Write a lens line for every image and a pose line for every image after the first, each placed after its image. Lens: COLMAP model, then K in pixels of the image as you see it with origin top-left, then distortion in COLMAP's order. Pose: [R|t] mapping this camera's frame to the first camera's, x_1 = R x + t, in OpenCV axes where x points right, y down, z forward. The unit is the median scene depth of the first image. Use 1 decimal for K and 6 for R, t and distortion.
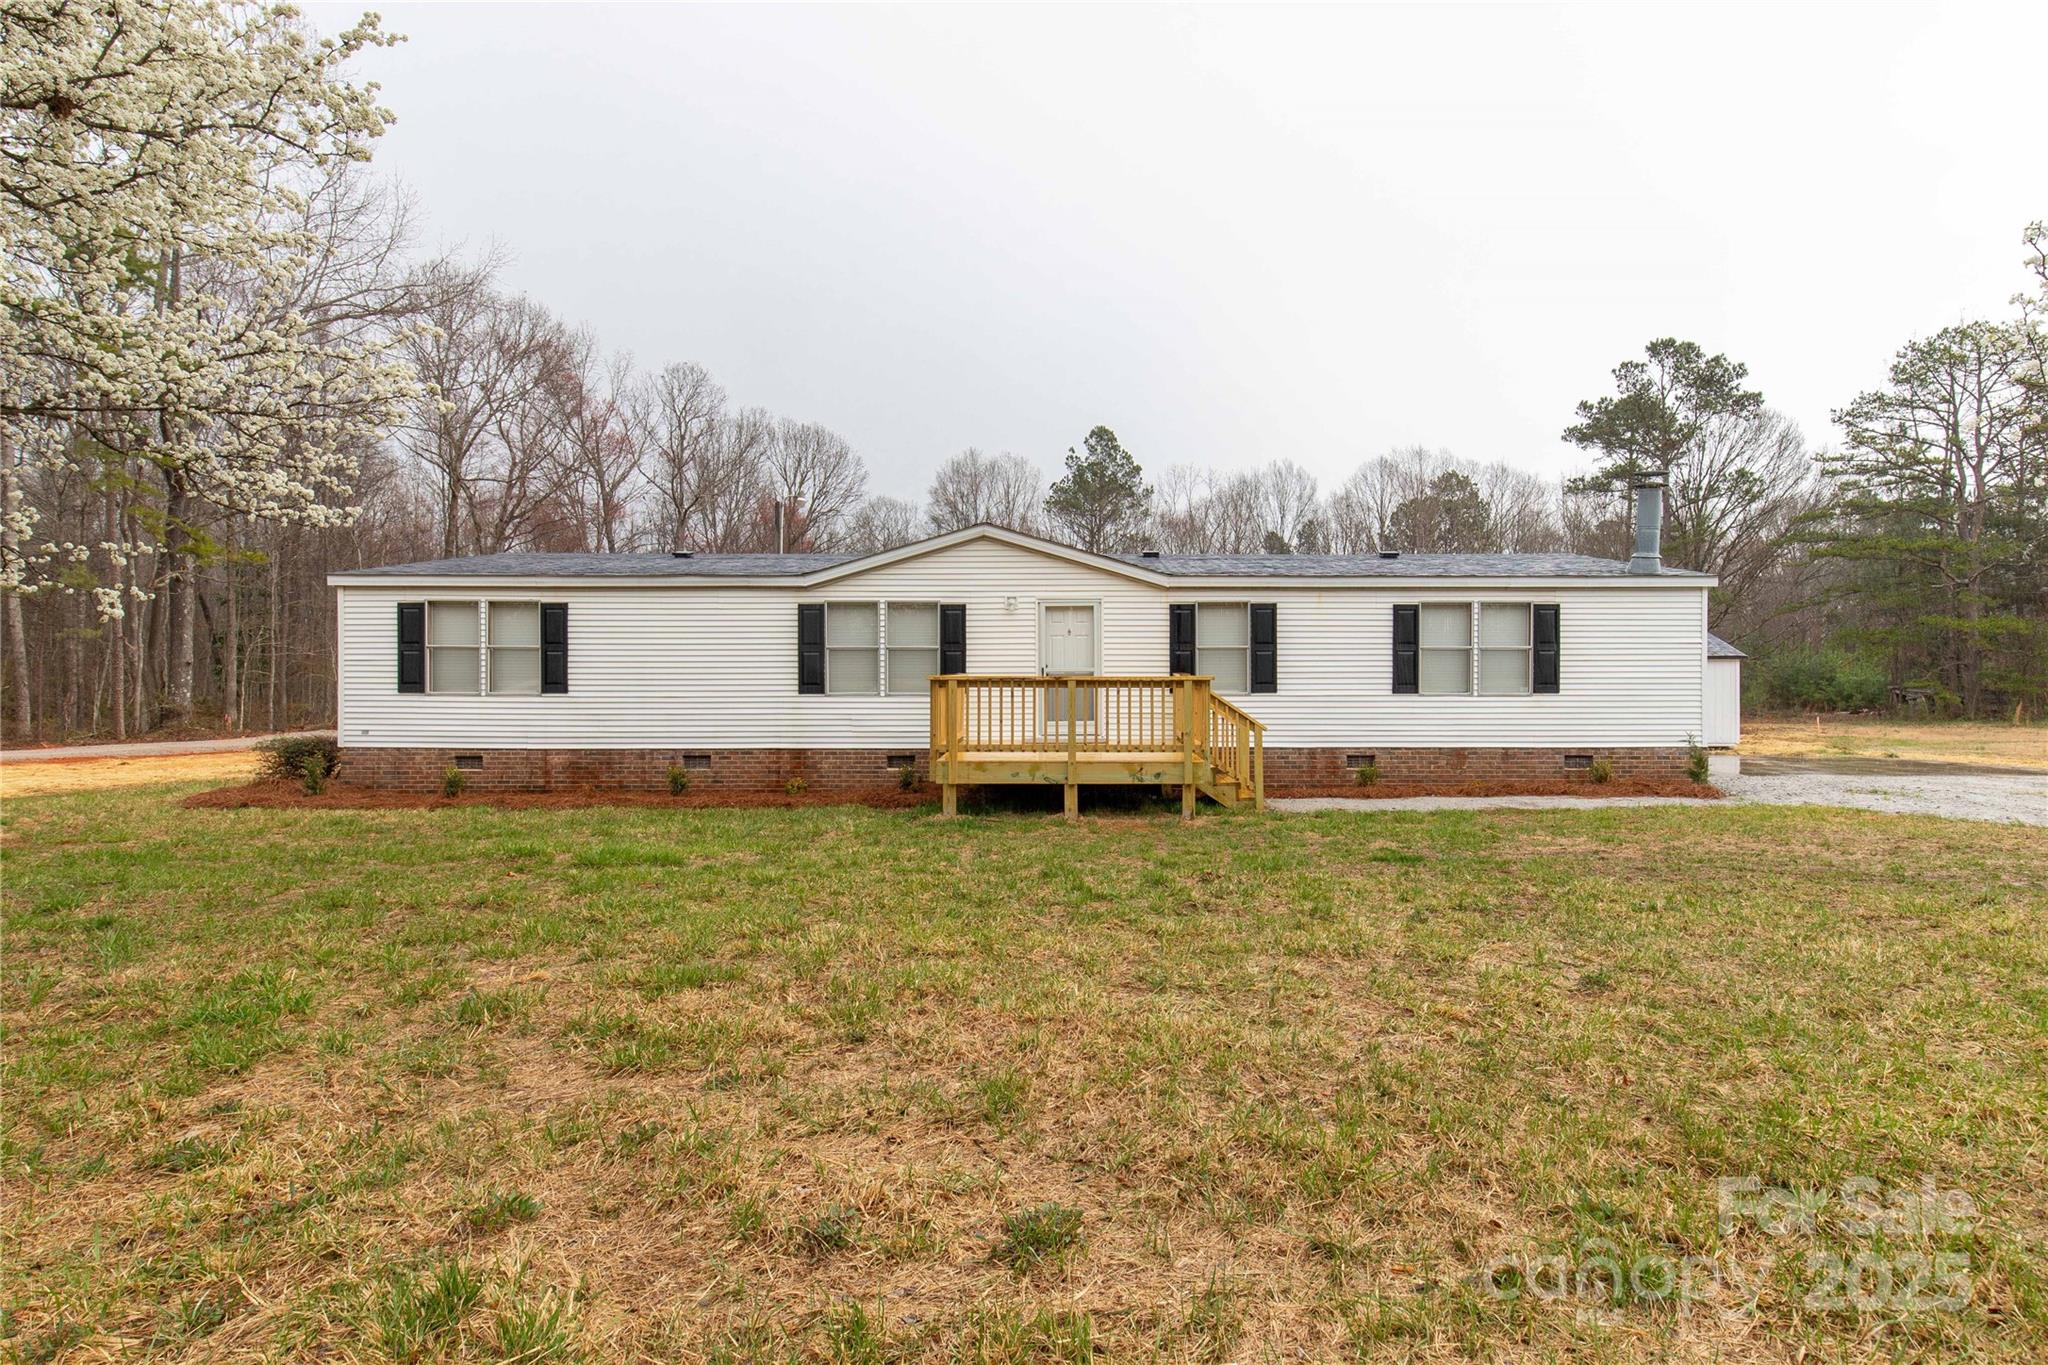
lens RADIAL K [[1004.9, 0, 1081.0], [0, 1004.9, 675.1], [0, 0, 1]] dist [0.011664, 0.000031]
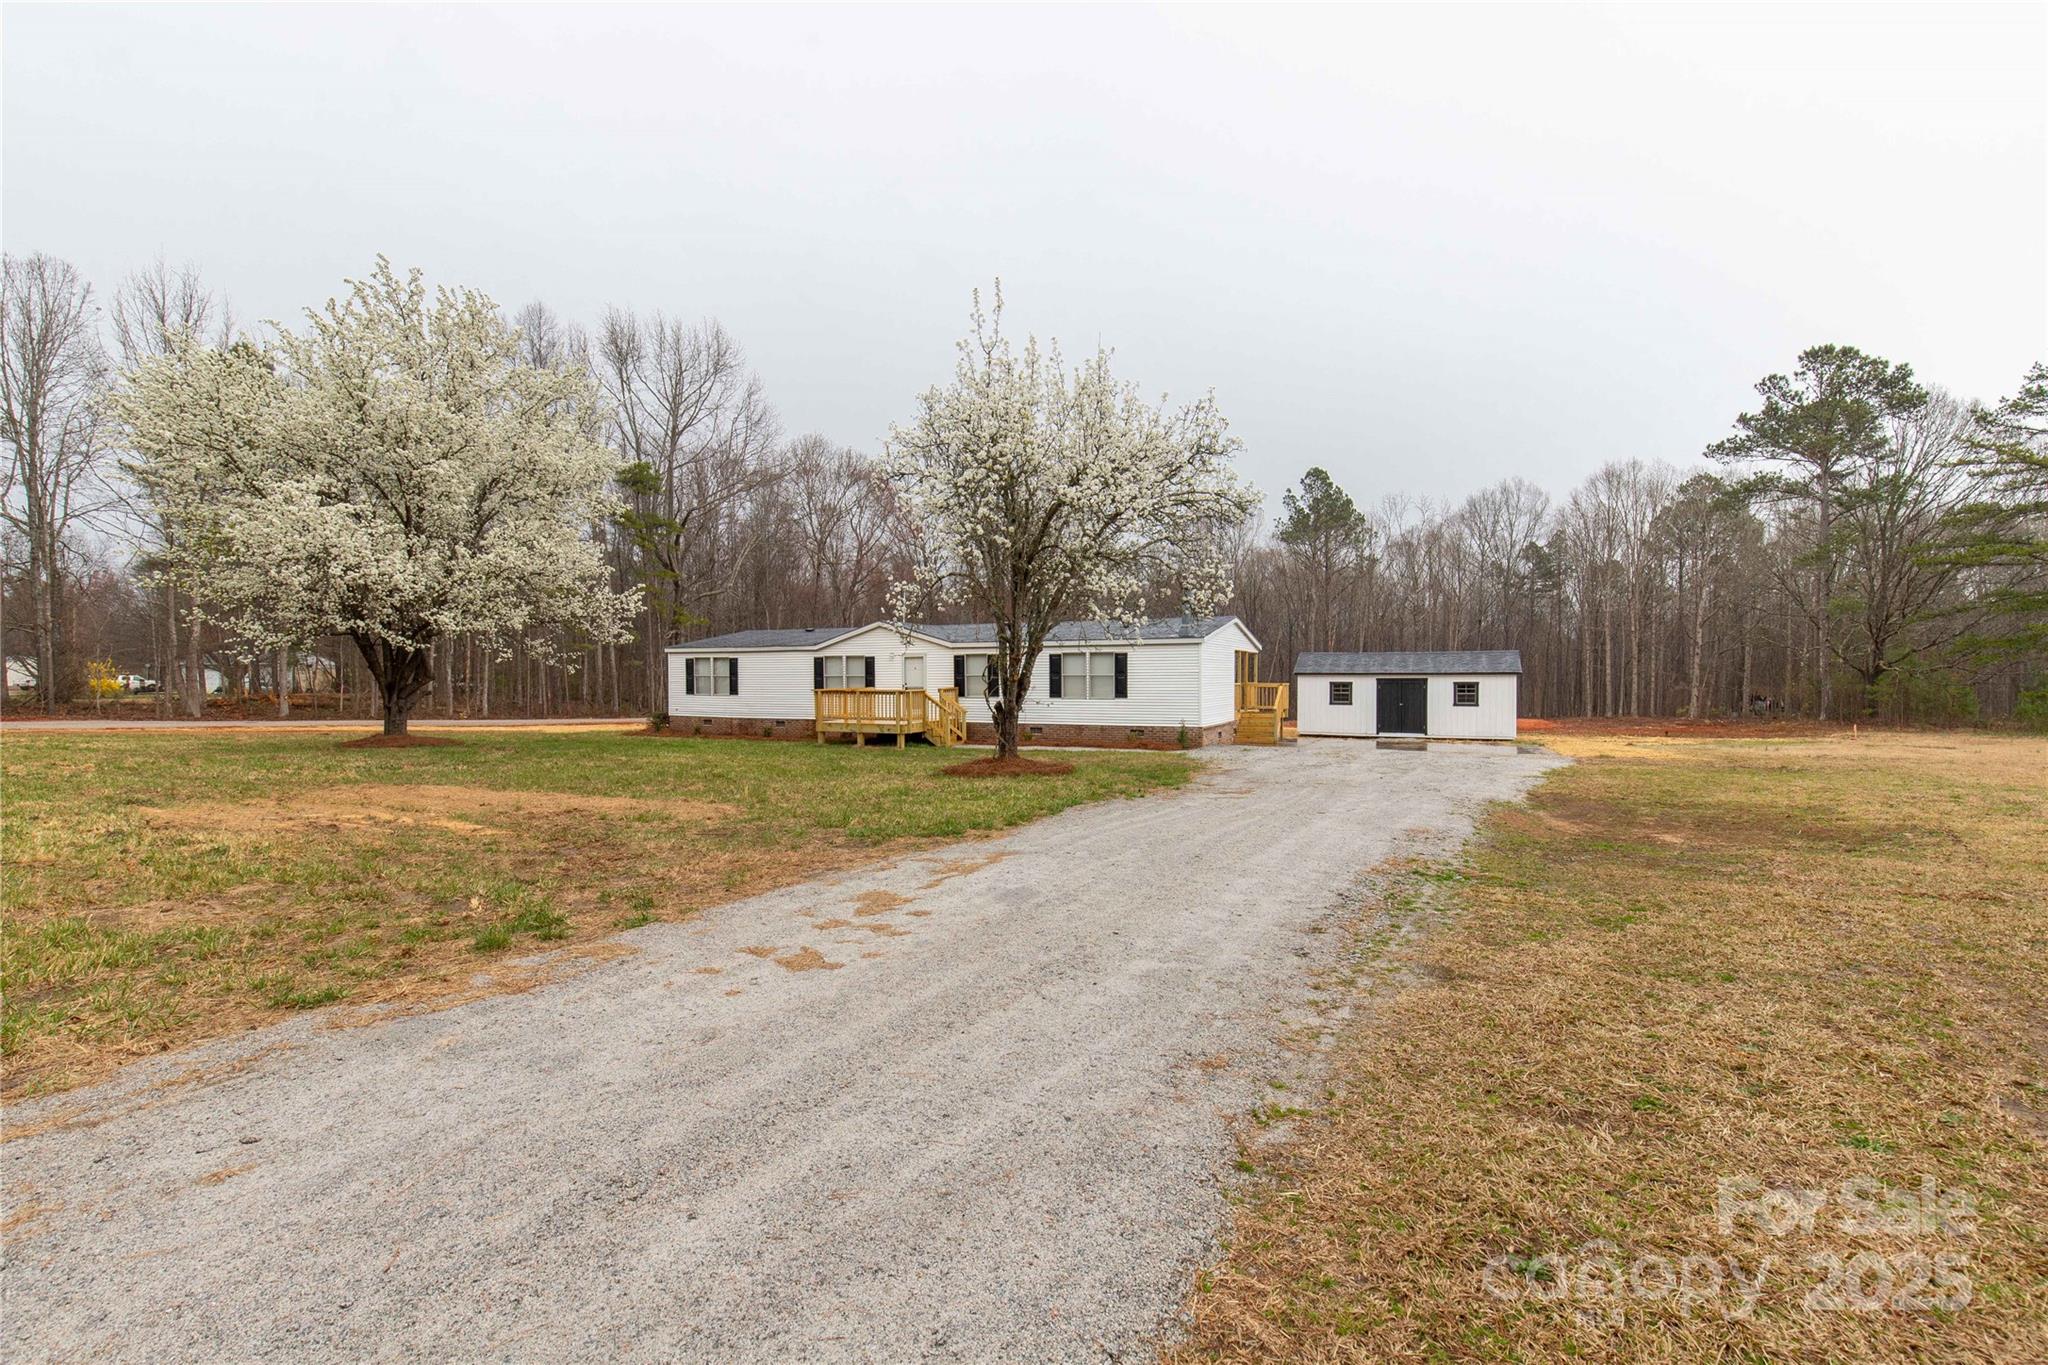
lens RADIAL K [[920.1, 0, 1016.2], [0, 920.1, 677.2], [0, 0, 1]] dist [0.011809, -0.000590]
pose [[0.902428, -0.001569, -0.430838, 0.506250], [0.001183, 0.999999, -0.001164, -0.010316], [0.430839, 0.000541, 0.902429, -0.344688]]
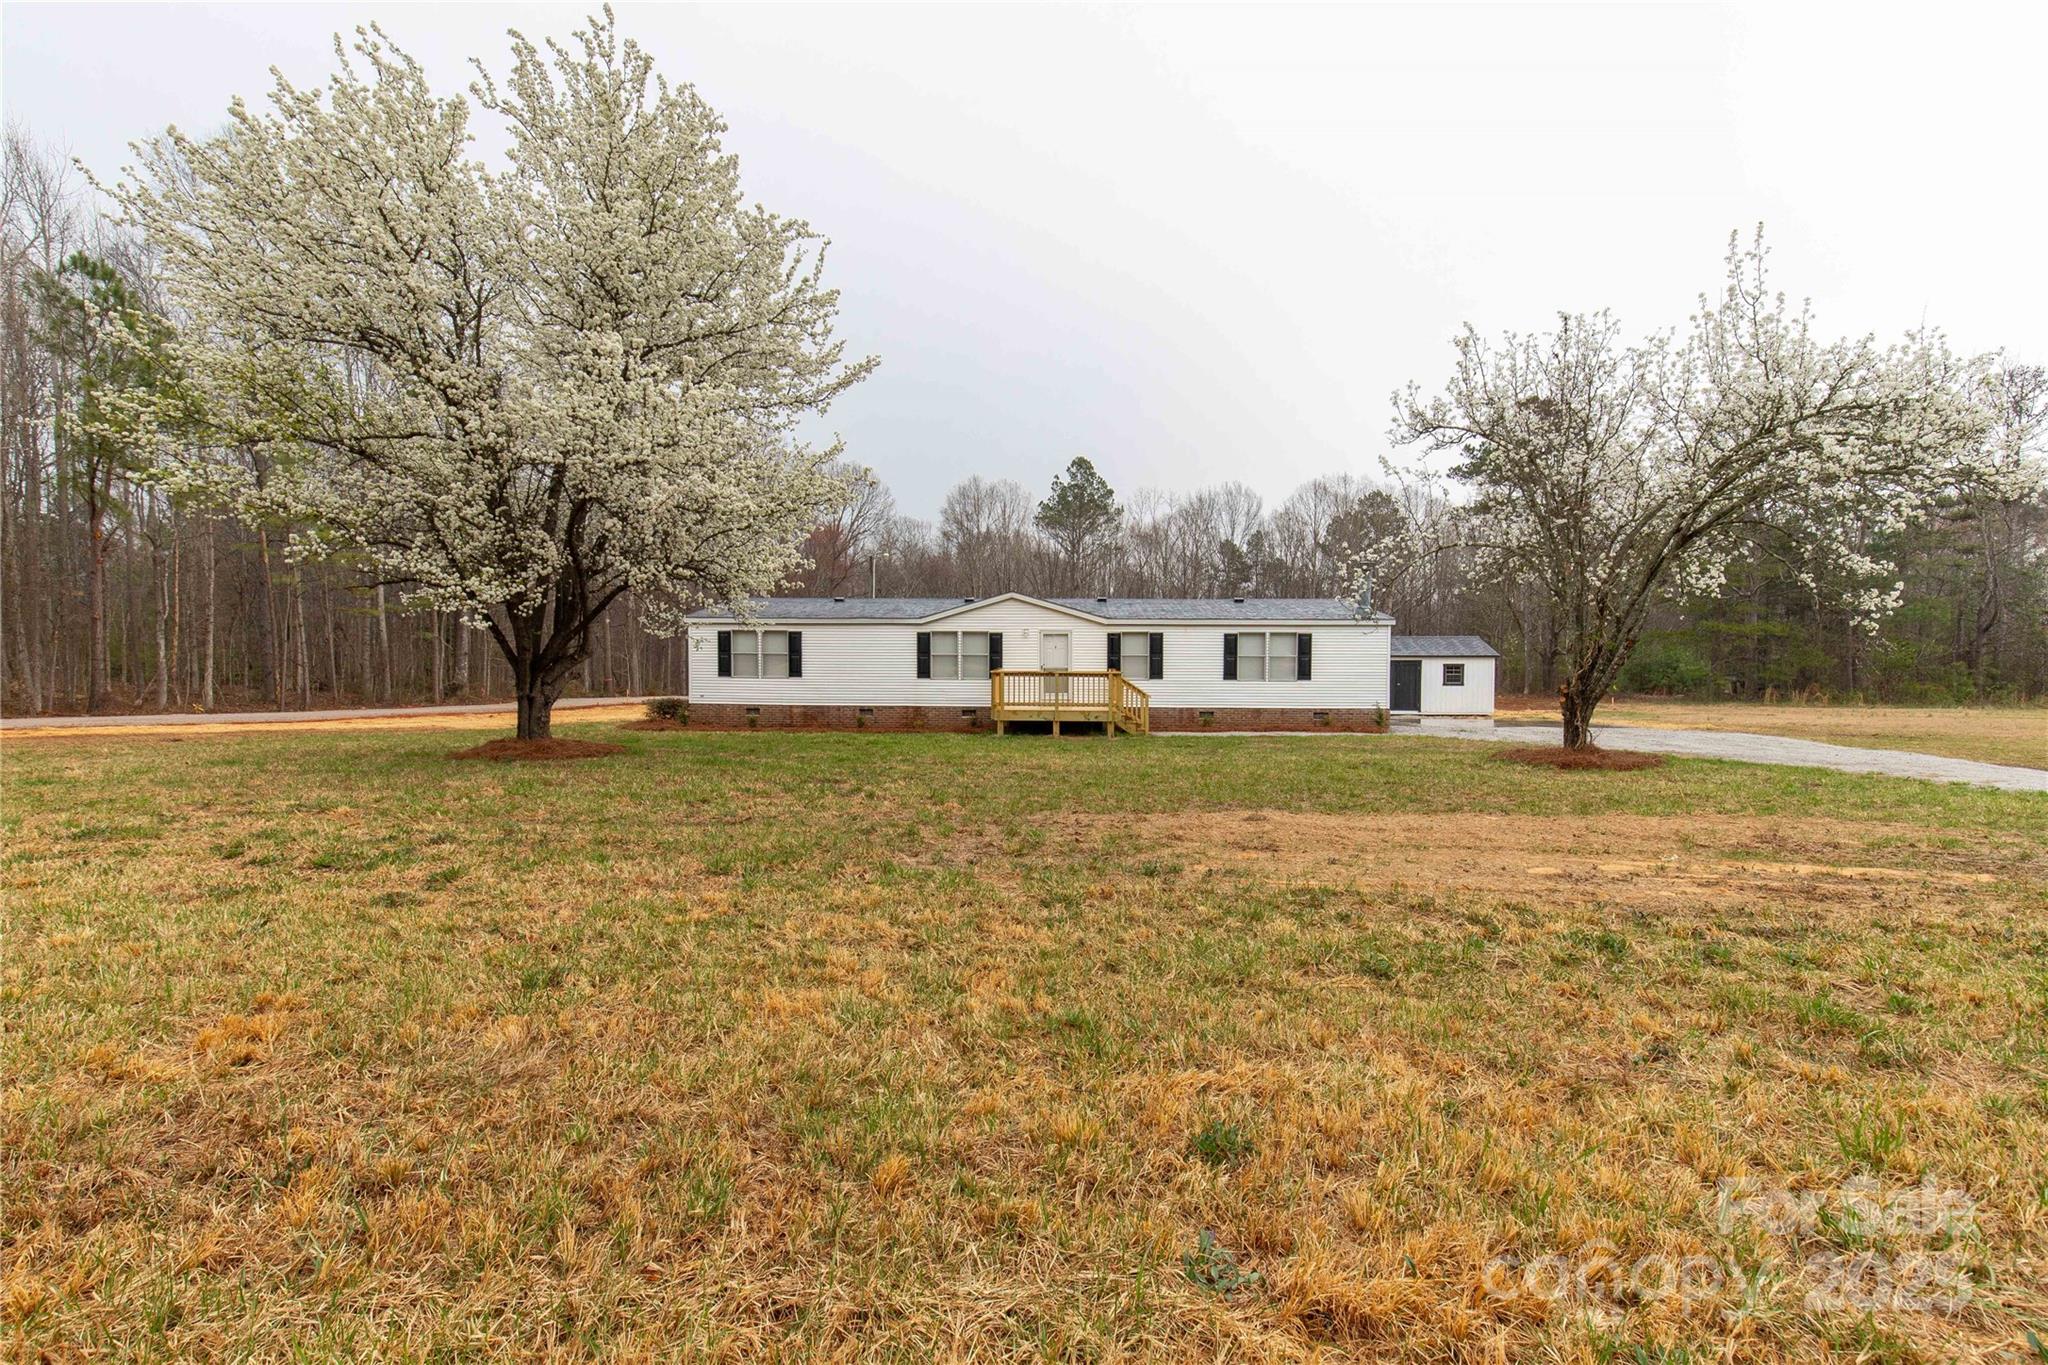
lens RADIAL K [[920.1, 0, 1016.2], [0, 920.1, 677.2], [0, 0, 1]] dist [0.011809, -0.000590]
pose [[0.998660, 0.005741, -0.051441, 0.002137], [-0.004688, 0.999777, 0.020572, -0.010130], [0.051547, -0.020303, 0.998464, -0.375118]]
